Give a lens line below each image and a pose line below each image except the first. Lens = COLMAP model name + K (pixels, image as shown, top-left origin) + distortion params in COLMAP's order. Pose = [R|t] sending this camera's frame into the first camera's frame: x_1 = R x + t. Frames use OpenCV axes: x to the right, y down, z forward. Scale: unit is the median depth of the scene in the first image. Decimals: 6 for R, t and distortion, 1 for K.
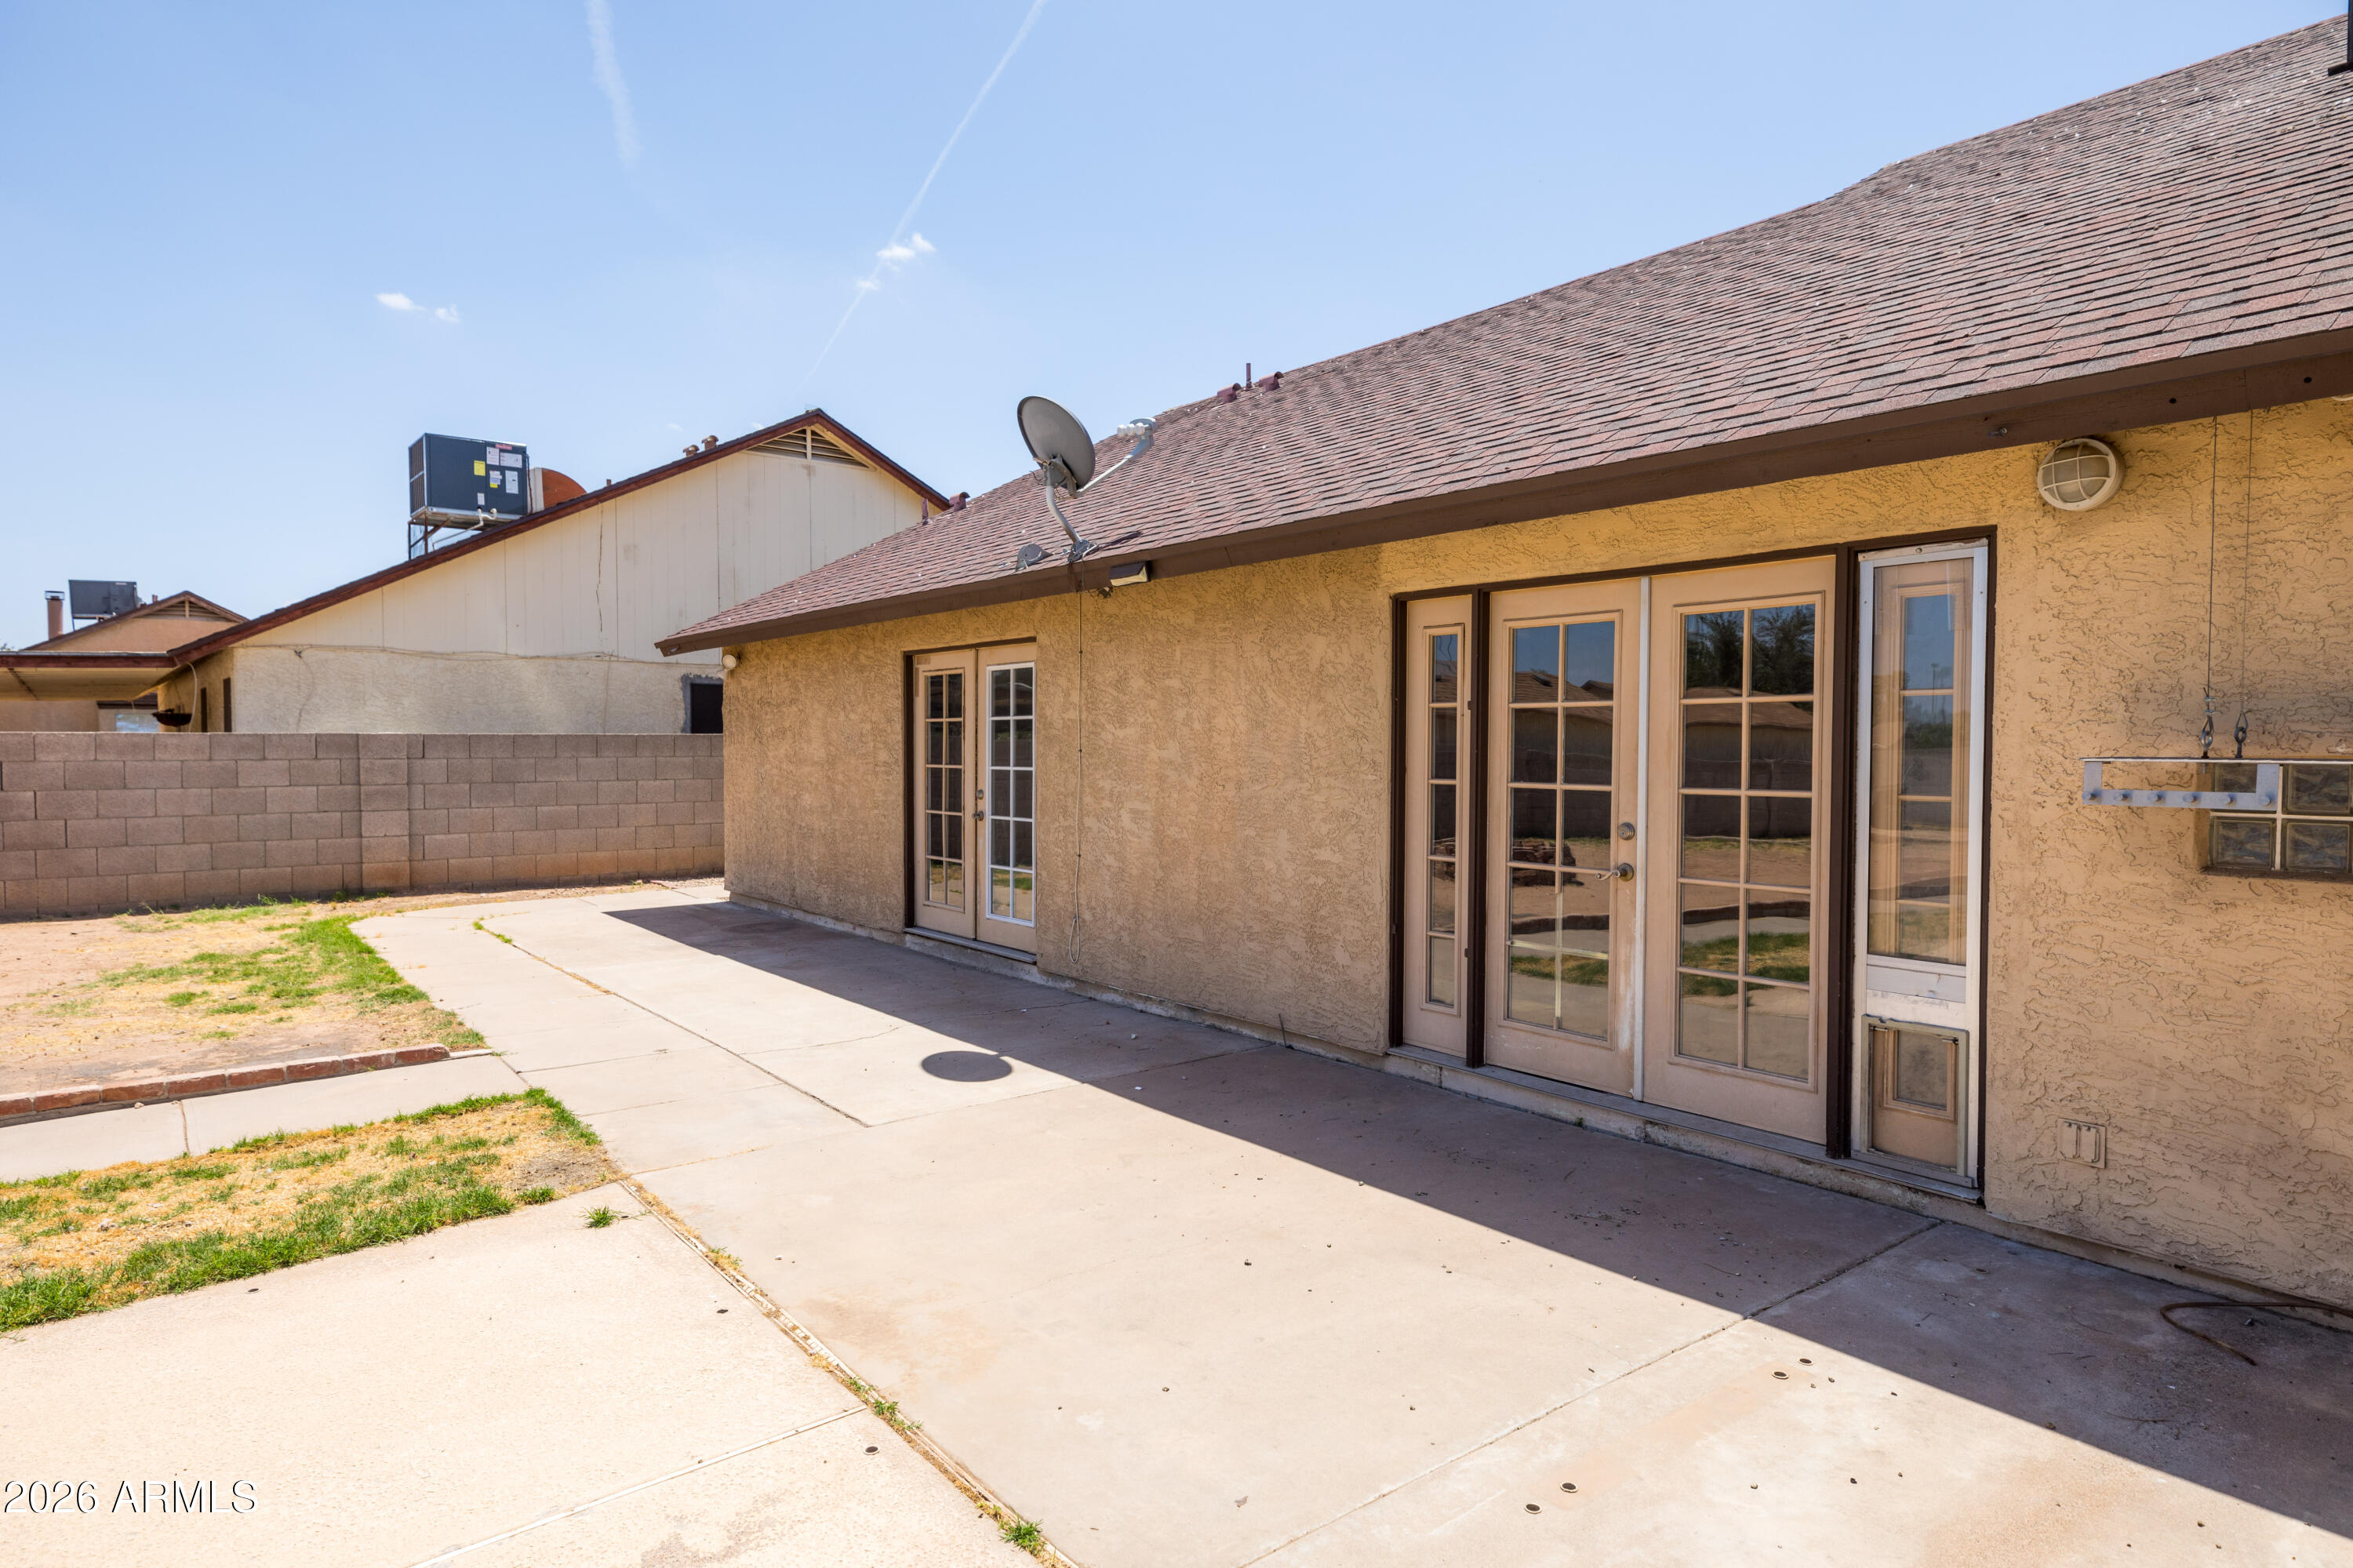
lens RADIAL K [[1365.0, 0, 1156.1], [0, 1365.0, 789.3], [0, 0, 1]] dist [0.006525, 0.001942]
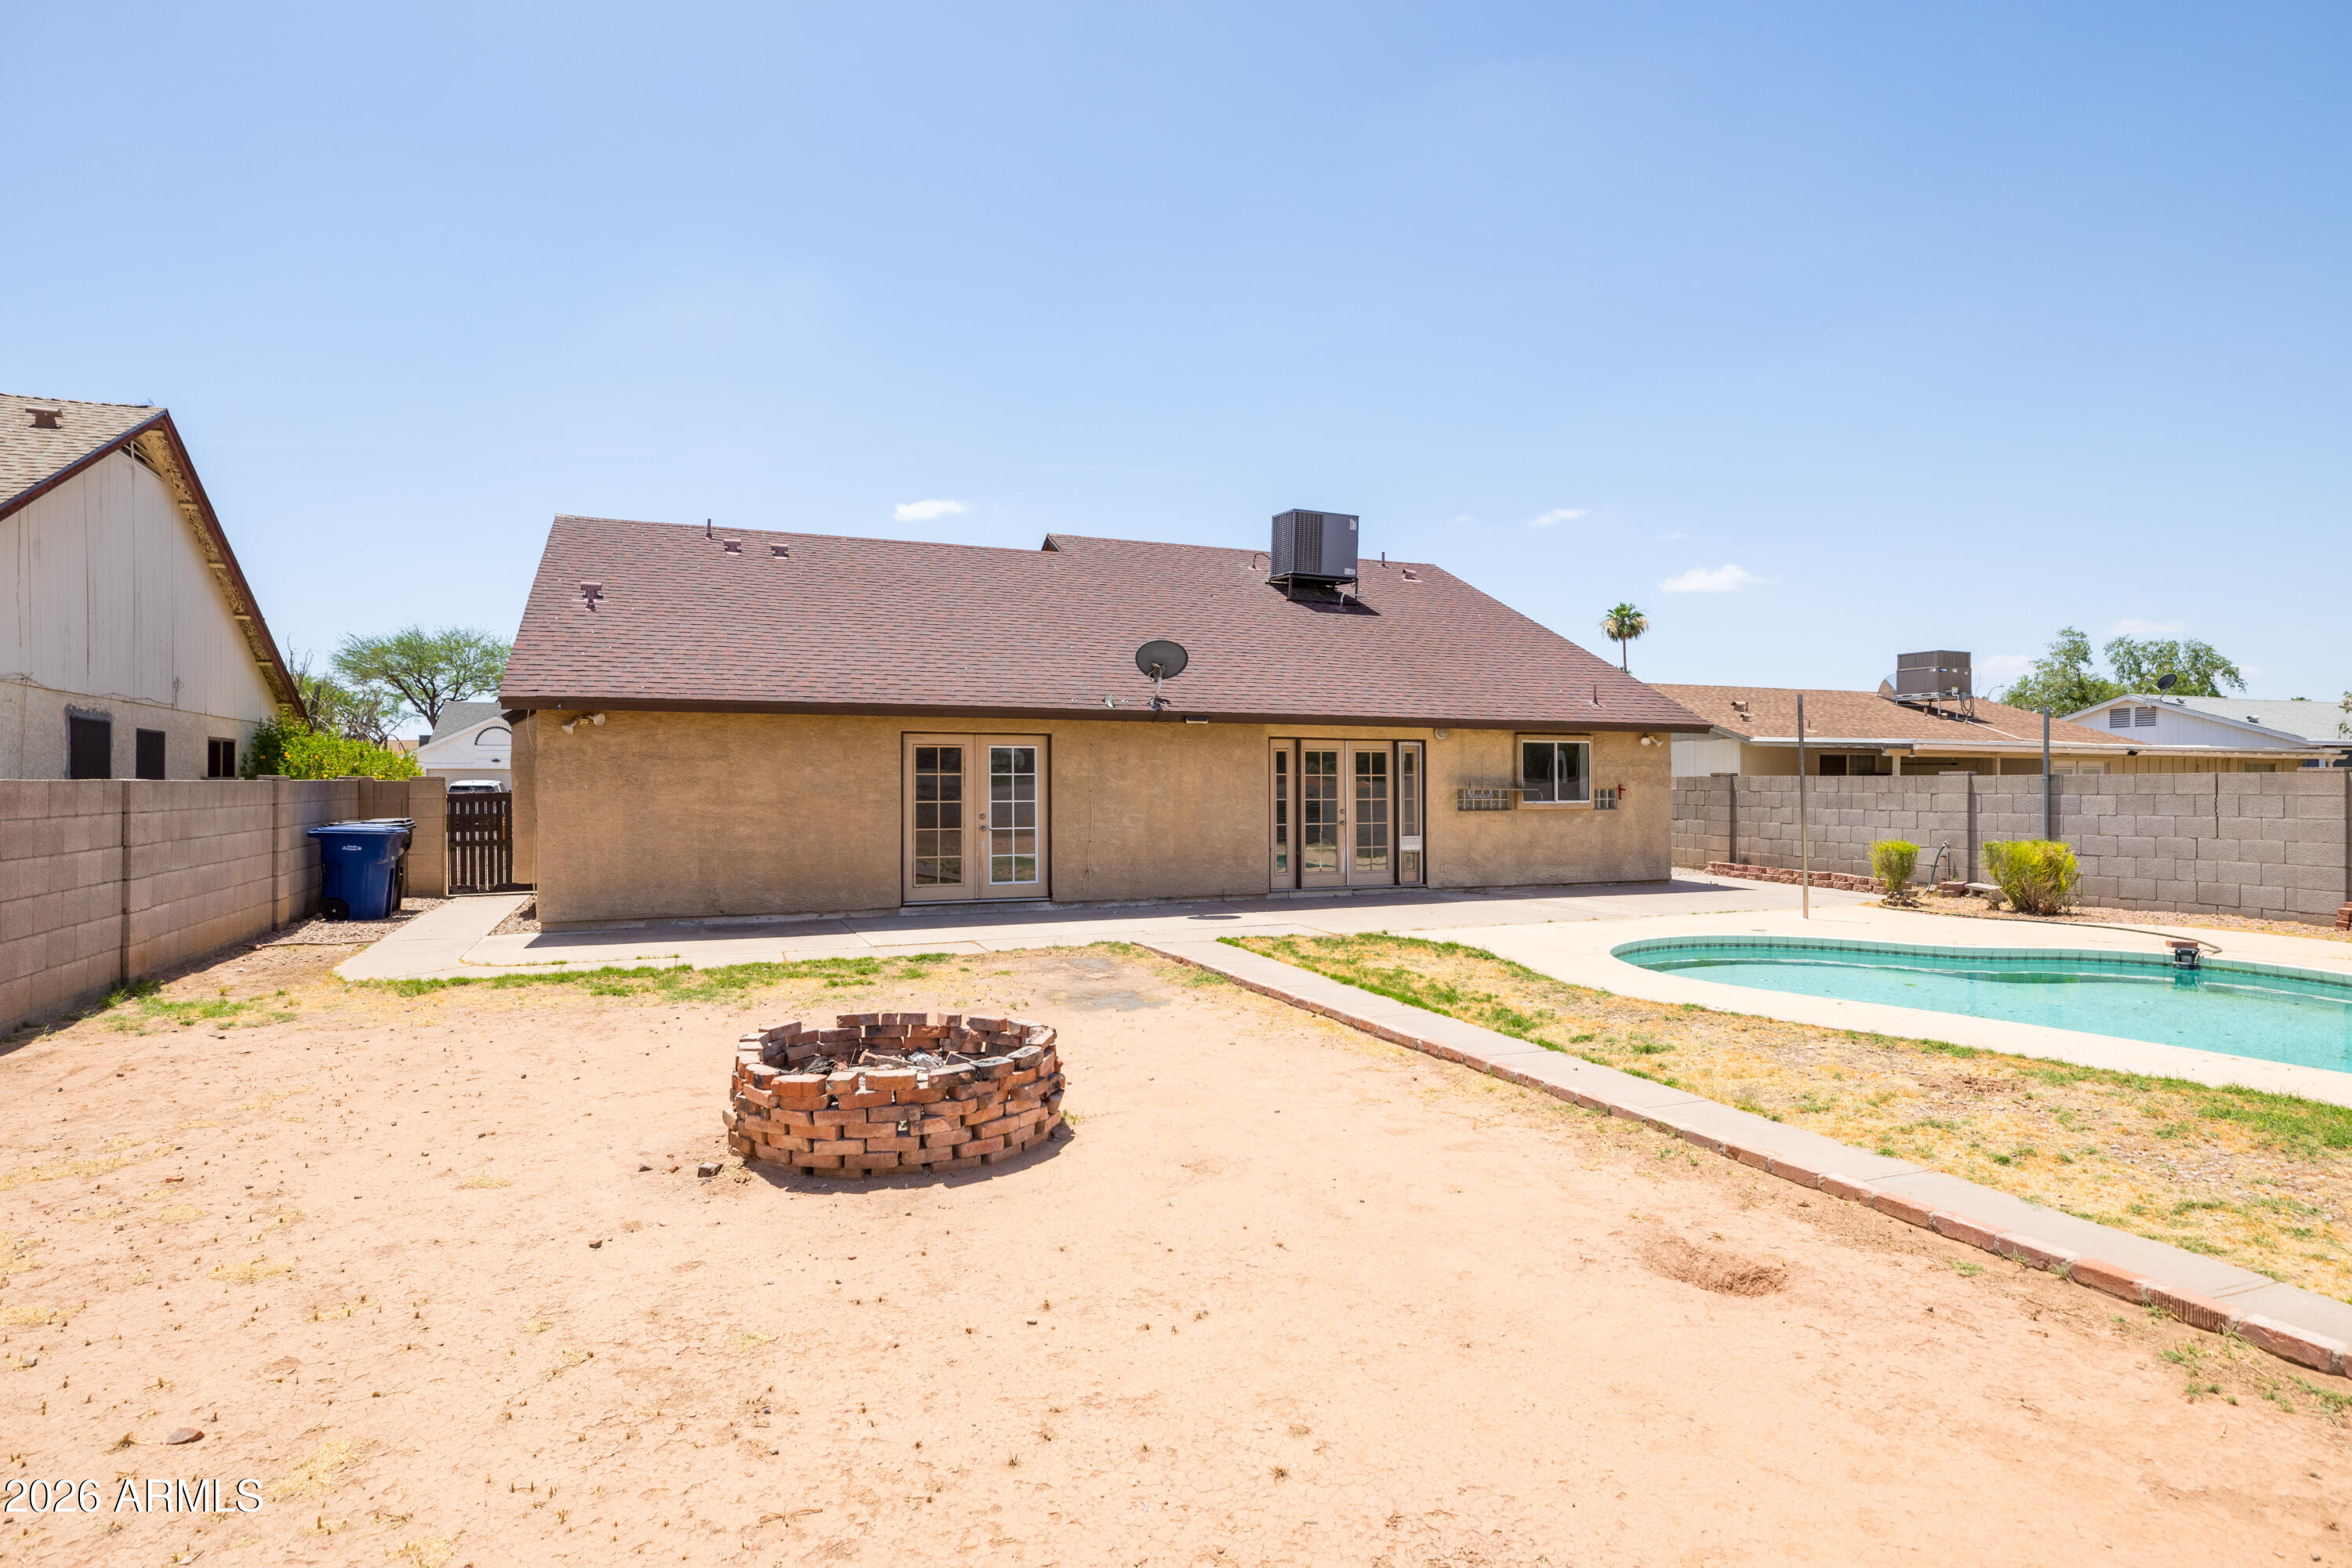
lens RADIAL K [[1218.9, 0, 1183.5], [0, 1218.9, 773.0], [0, 0, 1]] dist [-0.002518, 0.002434]
pose [[0.245297, 0.006386, 0.969427, -1.671359], [0.034780, 0.999277, -0.015383, -0.020328], [-0.968824, 0.037490, 0.244897, 0.364083]]
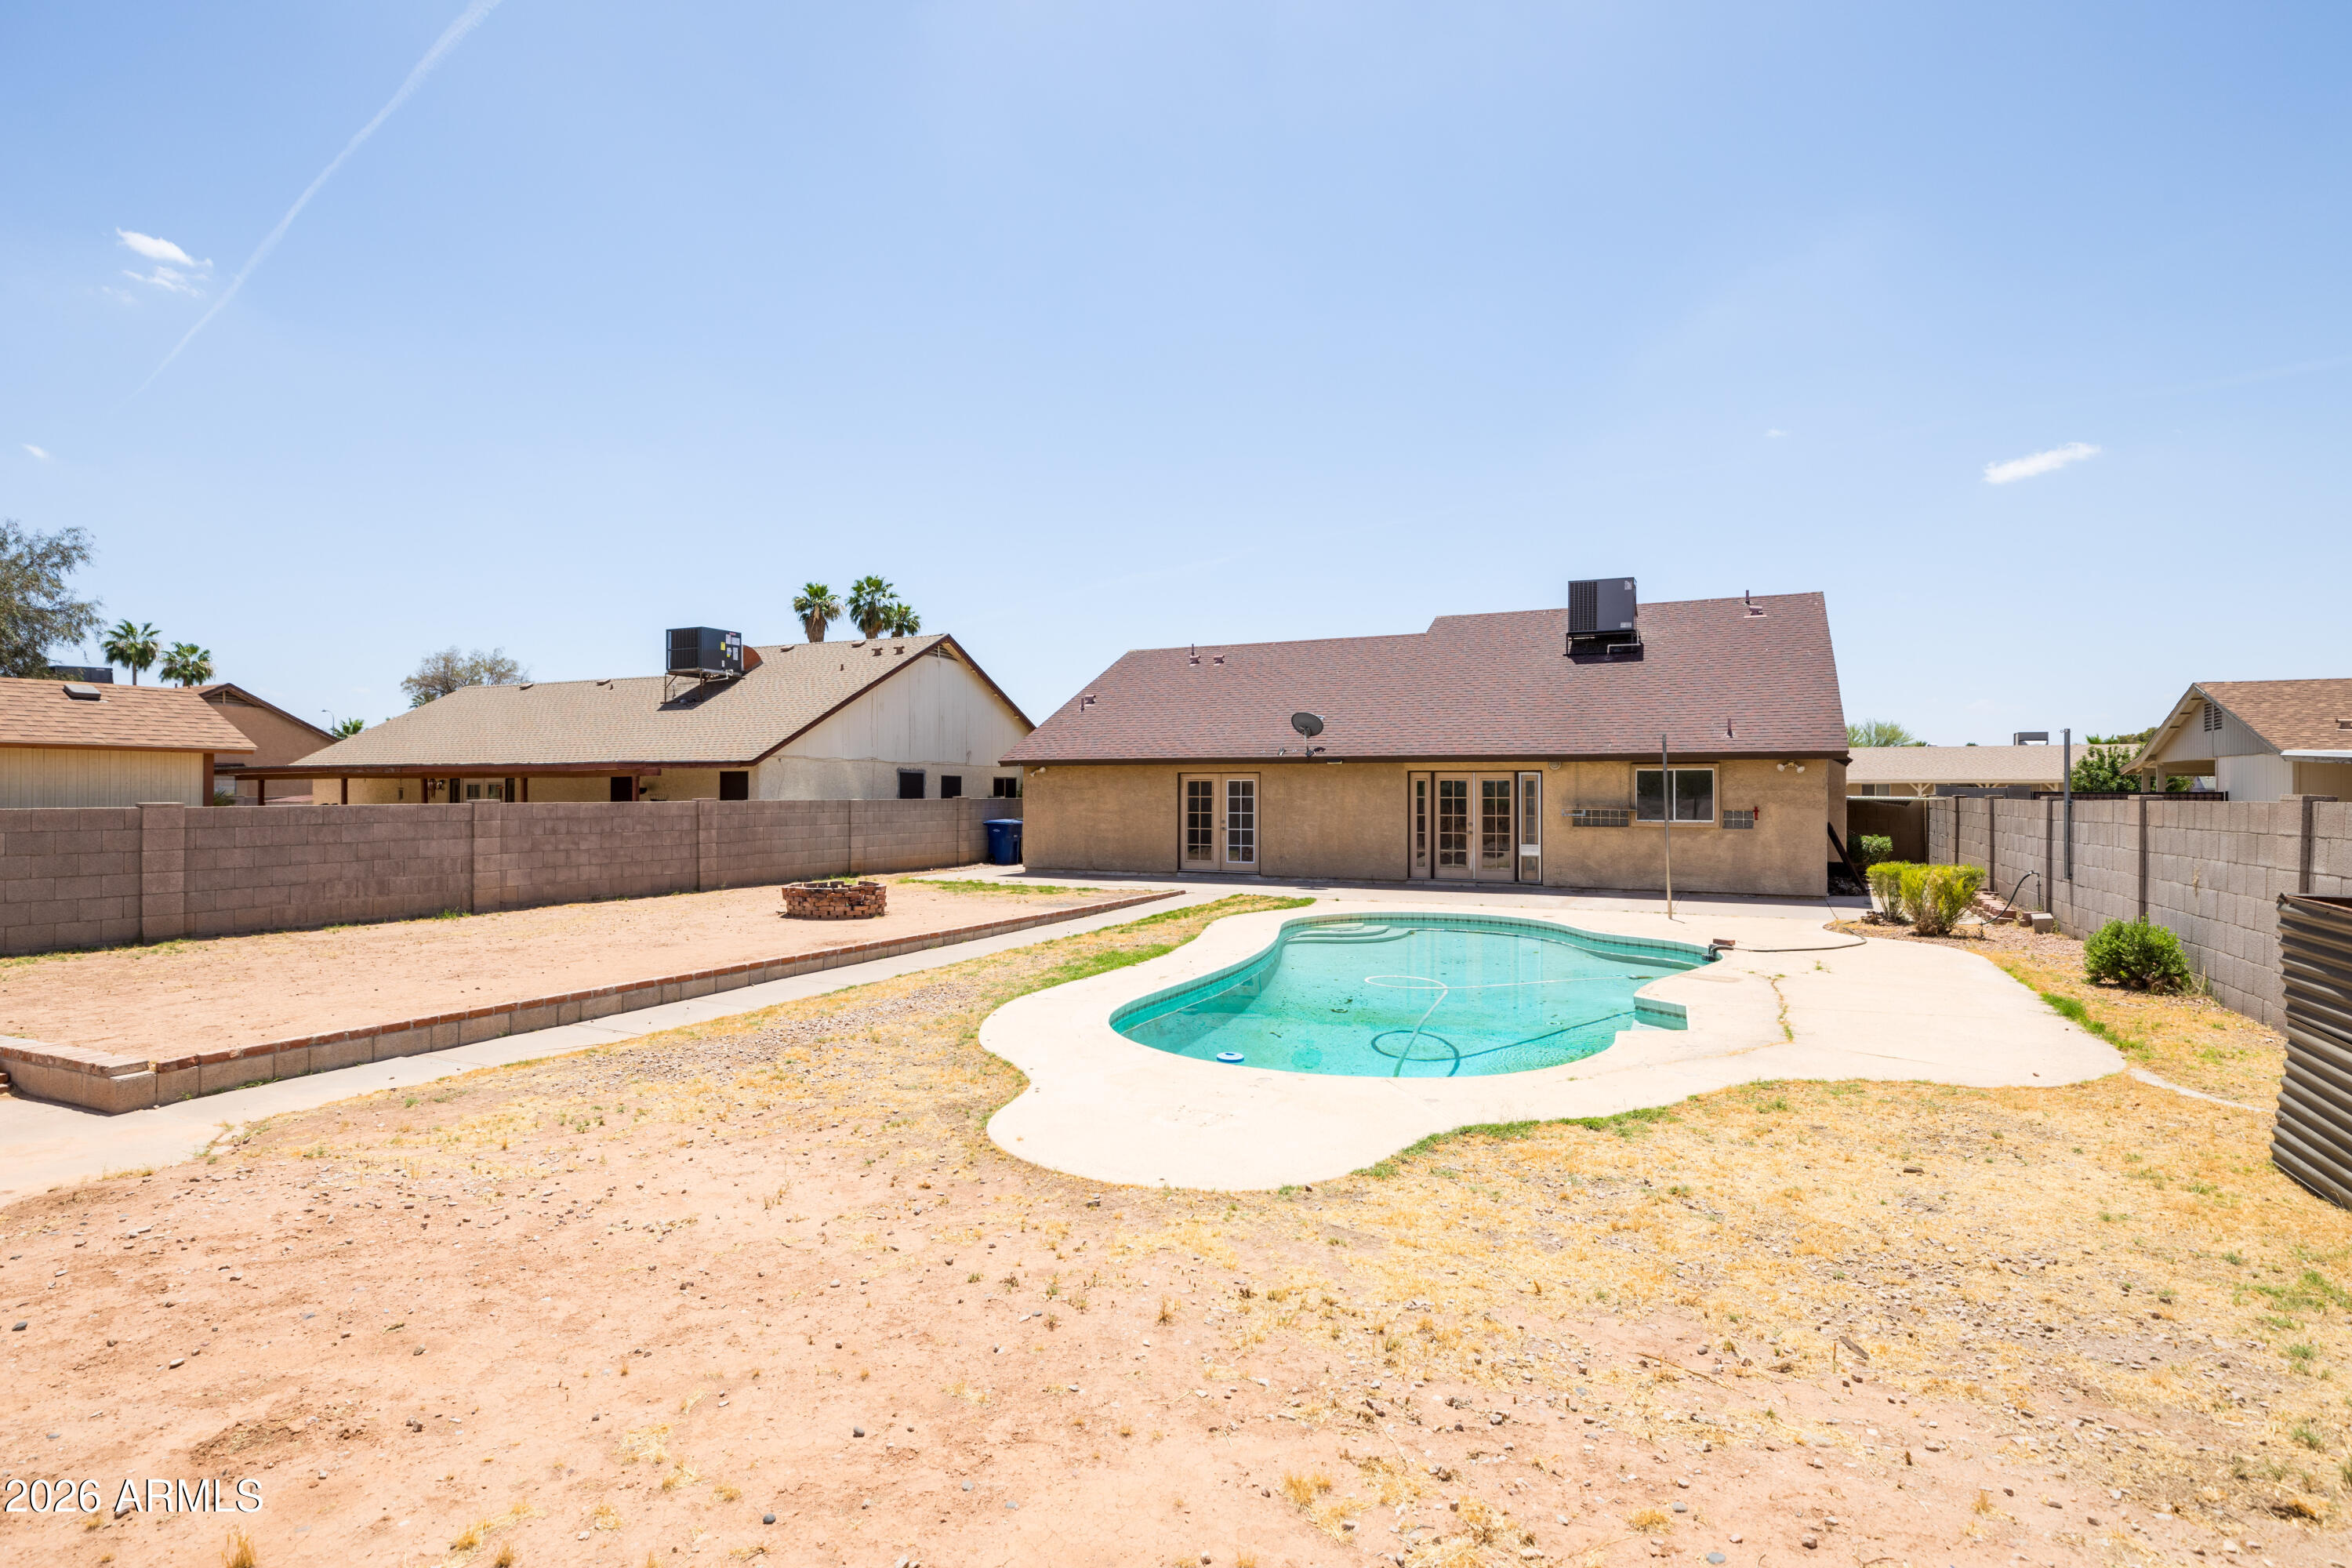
lens RADIAL K [[1216.0, 0, 1160.4], [0, 1216.0, 788.6], [0, 0, 1]] dist [0.002645, 0.000284]
pose [[0.891190, 0.003448, 0.453617, -1.525462], [0.014338, 0.999257, -0.035764, 0.025136], [-0.453403, 0.038377, 0.890479, -1.382197]]
